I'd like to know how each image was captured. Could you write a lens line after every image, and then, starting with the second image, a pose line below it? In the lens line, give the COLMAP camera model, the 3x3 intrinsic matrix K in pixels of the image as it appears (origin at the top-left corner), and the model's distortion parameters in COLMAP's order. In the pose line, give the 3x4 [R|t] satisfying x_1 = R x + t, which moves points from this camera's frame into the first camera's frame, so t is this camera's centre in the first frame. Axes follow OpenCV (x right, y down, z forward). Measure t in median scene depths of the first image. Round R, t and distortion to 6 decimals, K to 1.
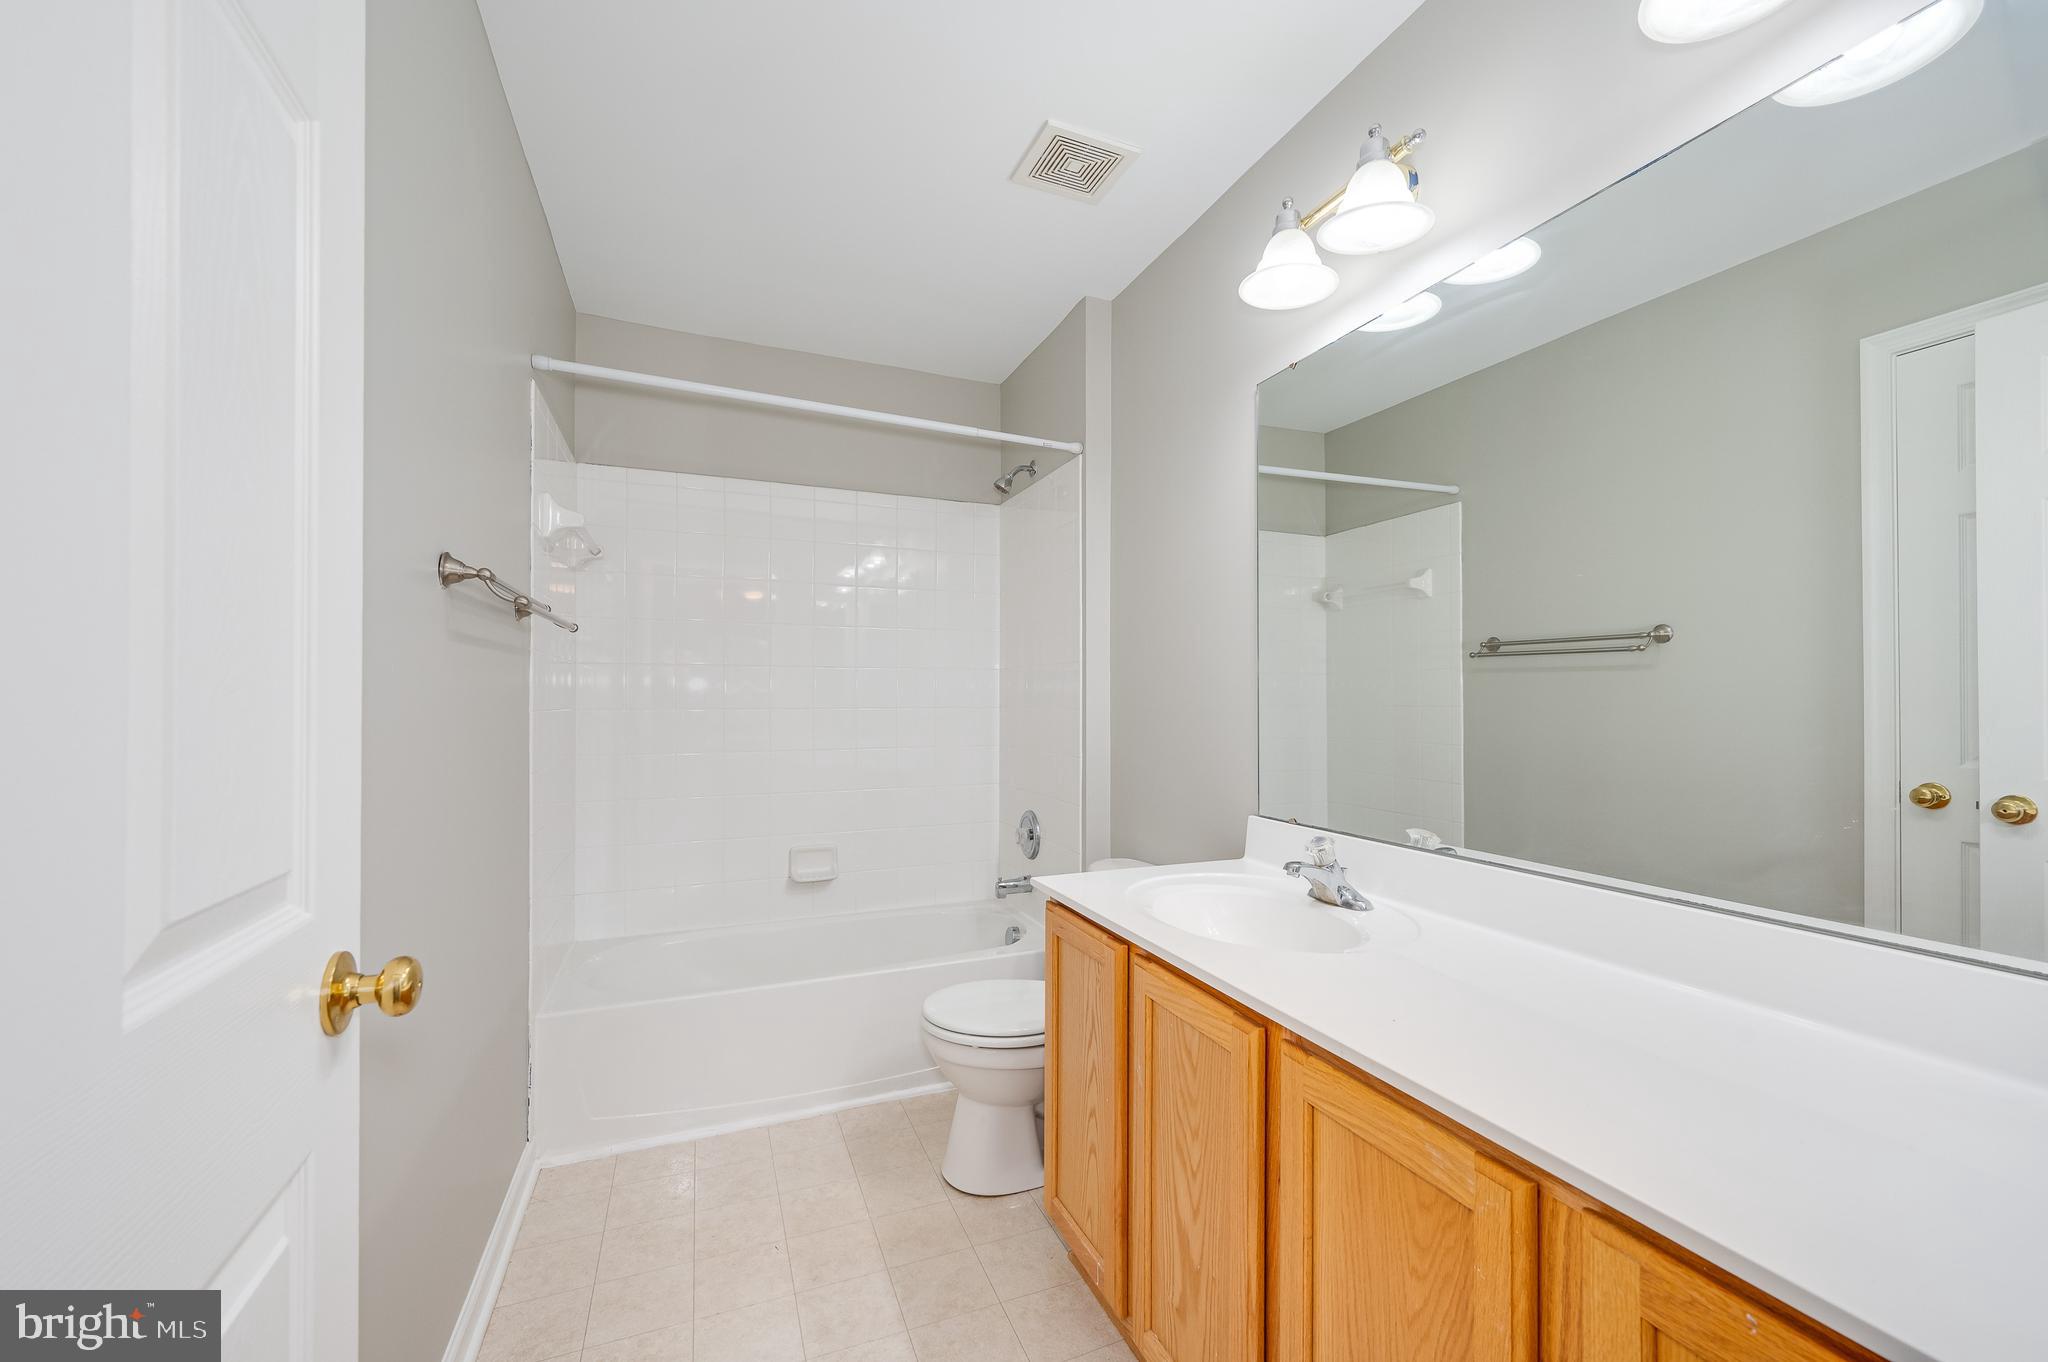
lens RADIAL K [[872.3, 0, 1029.9], [0, 872.3, 699.8], [0, 0, 1]] dist [0.007530, -0.000180]
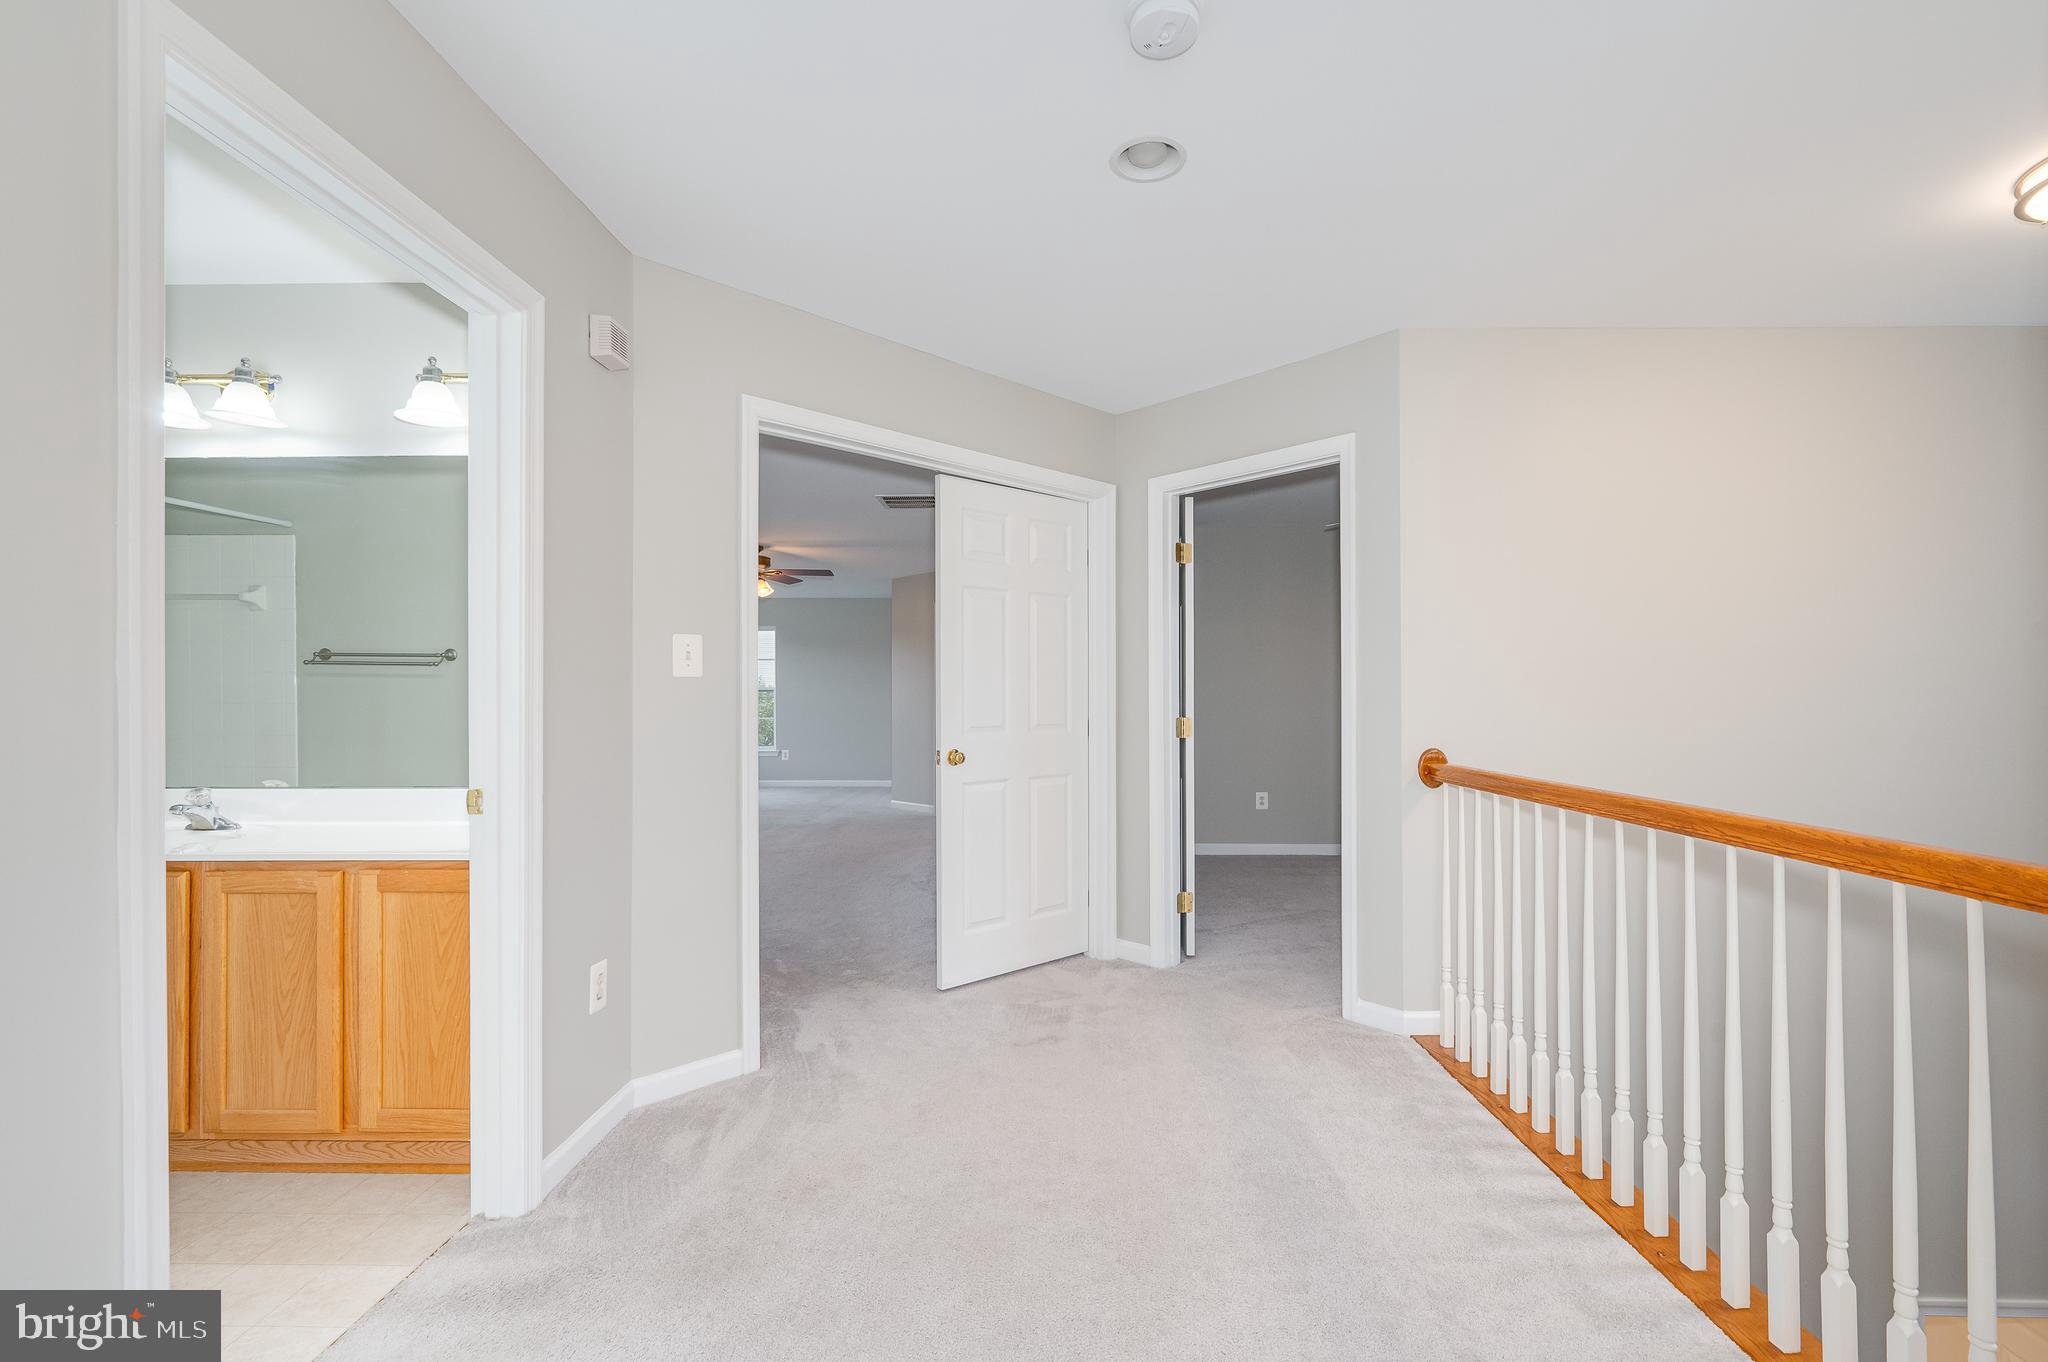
lens RADIAL K [[872.3, 0, 1027.5], [0, 872.3, 697.4], [0, 0, 1]] dist [0.007530, -0.000180]
pose [[0.395116, 0.002019, 0.918629, -0.276947], [-0.004660, 0.999989, -0.000193, -0.005466], [-0.918619, -0.004205, 0.395121, -0.516826]]
